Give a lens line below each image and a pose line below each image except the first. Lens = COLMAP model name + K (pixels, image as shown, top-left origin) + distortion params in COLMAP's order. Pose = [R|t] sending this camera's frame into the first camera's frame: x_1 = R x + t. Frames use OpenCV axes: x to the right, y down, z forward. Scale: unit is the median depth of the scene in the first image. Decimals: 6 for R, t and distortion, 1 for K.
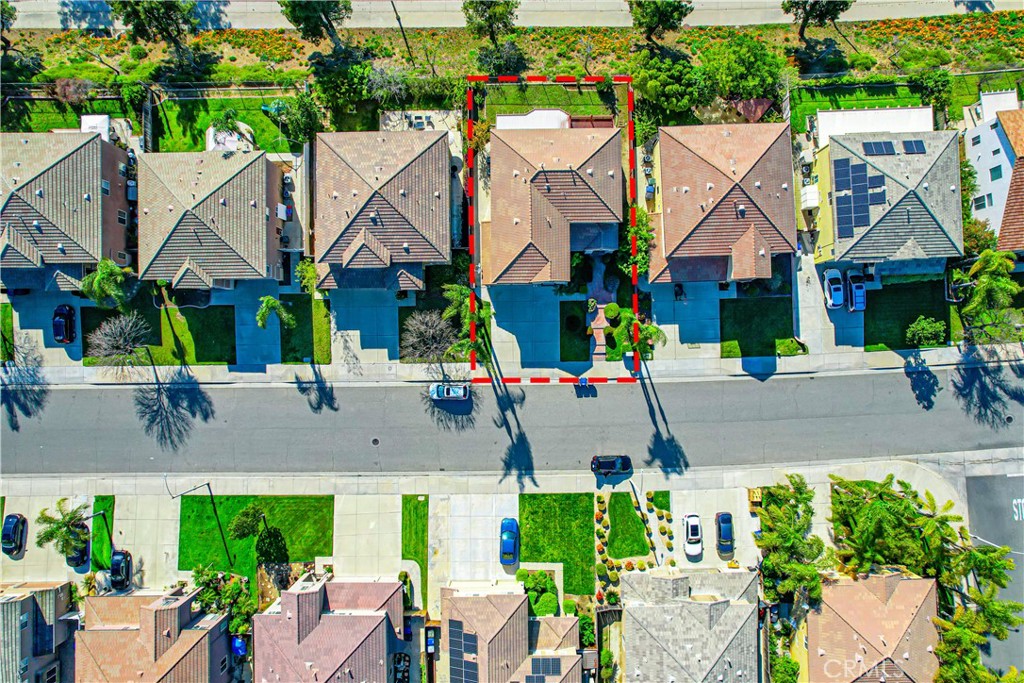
lens RADIAL K [[653.0, 0, 517.1], [0, 653.0, 344.3], [0, 0, 1]] dist [-0.062030, 0.059209]
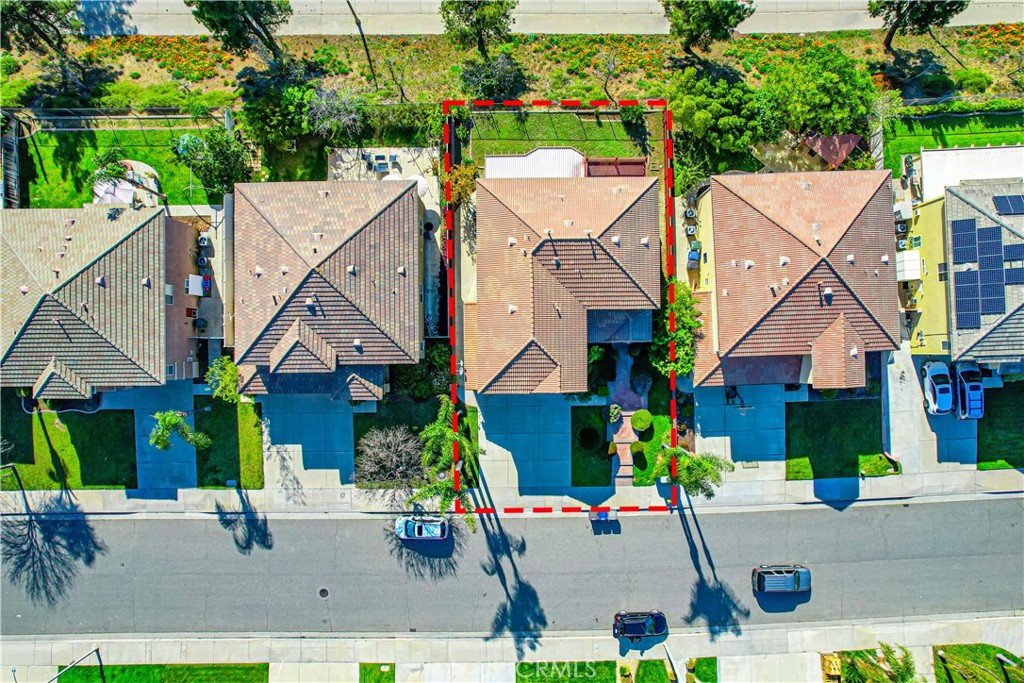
lens RADIAL K [[653.0, 0, 517.6], [0, 653.0, 346.1], [0, 0, 1]] dist [-0.062030, 0.059209]
pose [[0.999993, 0.001154, 0.003543, 0.001866], [-0.001153, 0.999999, -0.000319, -0.133798], [-0.003544, 0.000315, 0.999994, 0.258729]]
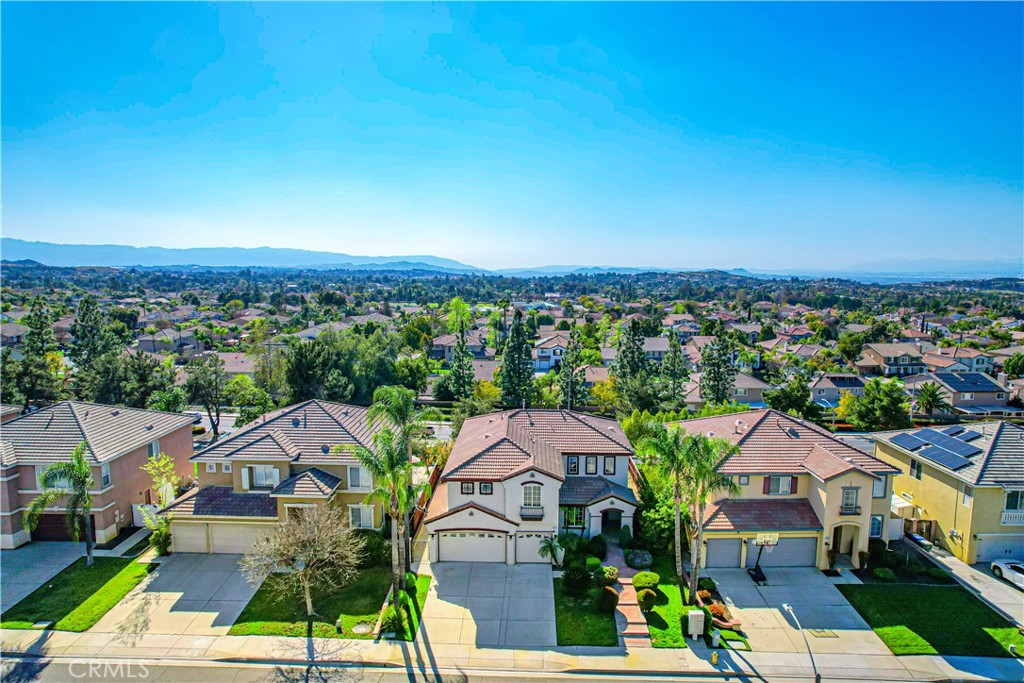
lens RADIAL K [[653.0, 0, 516.8], [0, 653.0, 346.9], [0, 0, 1]] dist [-0.062030, 0.059209]
pose [[0.999482, 0.019287, -0.025773, 0.044227], [-0.028139, 0.134603, -0.990500, 0.470526], [-0.015635, 0.990712, 0.135076, 0.720468]]
